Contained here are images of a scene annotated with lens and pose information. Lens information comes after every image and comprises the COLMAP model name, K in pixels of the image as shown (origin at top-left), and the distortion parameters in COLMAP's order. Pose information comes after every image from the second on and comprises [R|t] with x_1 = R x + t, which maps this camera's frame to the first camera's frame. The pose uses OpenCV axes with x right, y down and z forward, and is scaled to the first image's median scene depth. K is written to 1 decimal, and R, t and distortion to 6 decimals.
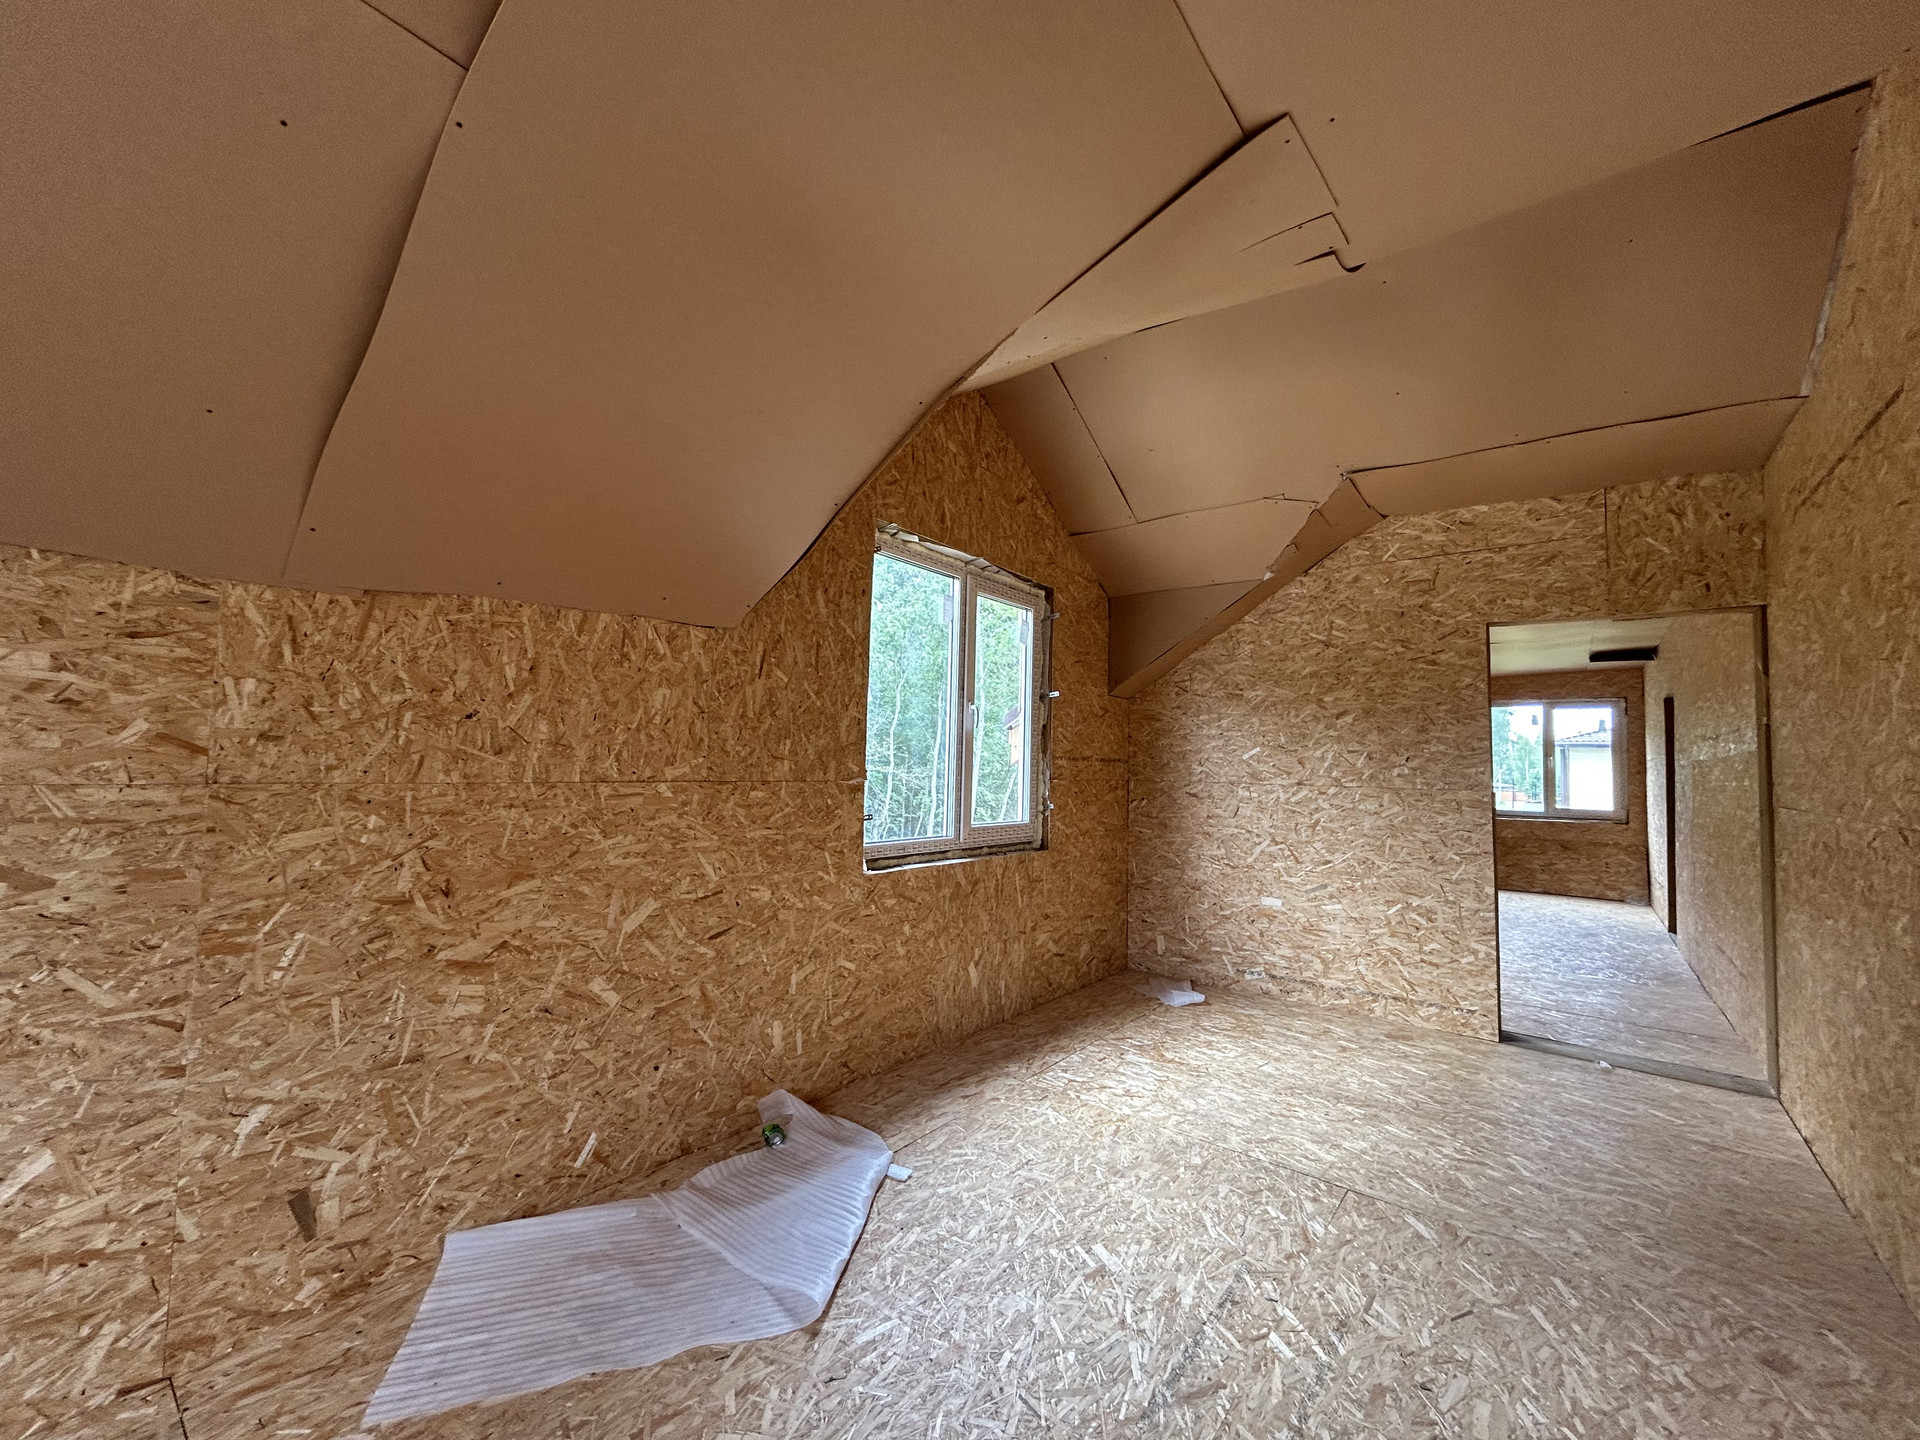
lens RADIAL K [[777.0, 0, 956.7], [0, 777.0, 718.3], [0, 0, 1]] dist [-0.001888, 0.000158]
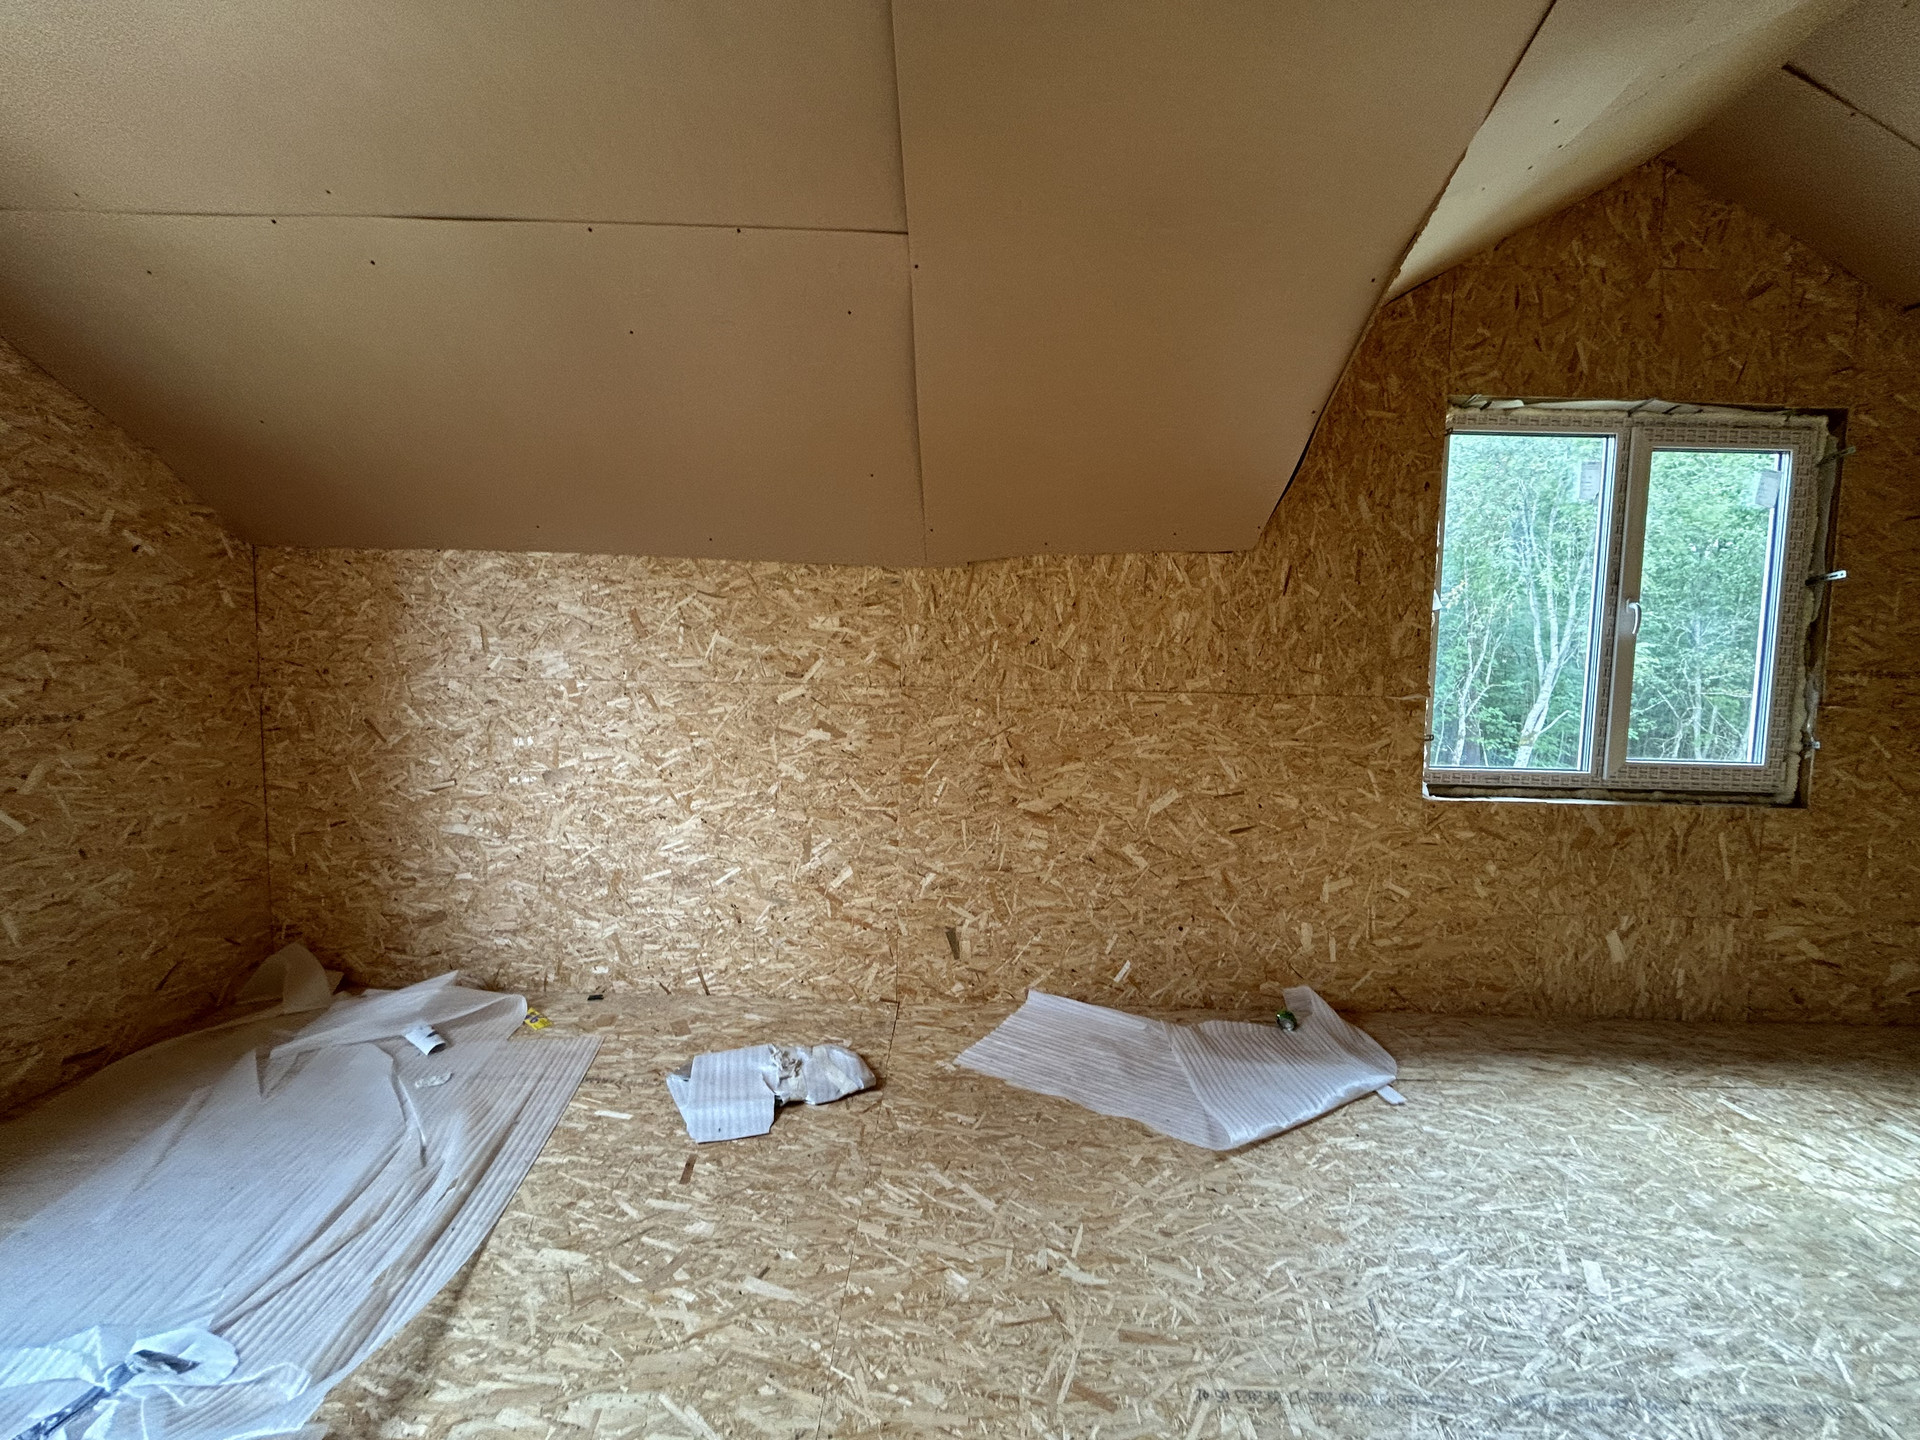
lens RADIAL K [[777.0, 0, 956.7], [0, 777.0, 718.3], [0, 0, 1]] dist [-0.001888, 0.000158]
pose [[0.612310, 0.041464, -0.789530, 0.323223], [0.038880, 0.995836, 0.082452, 0.010560], [0.789662, -0.081183, 0.608148, 0.014224]]
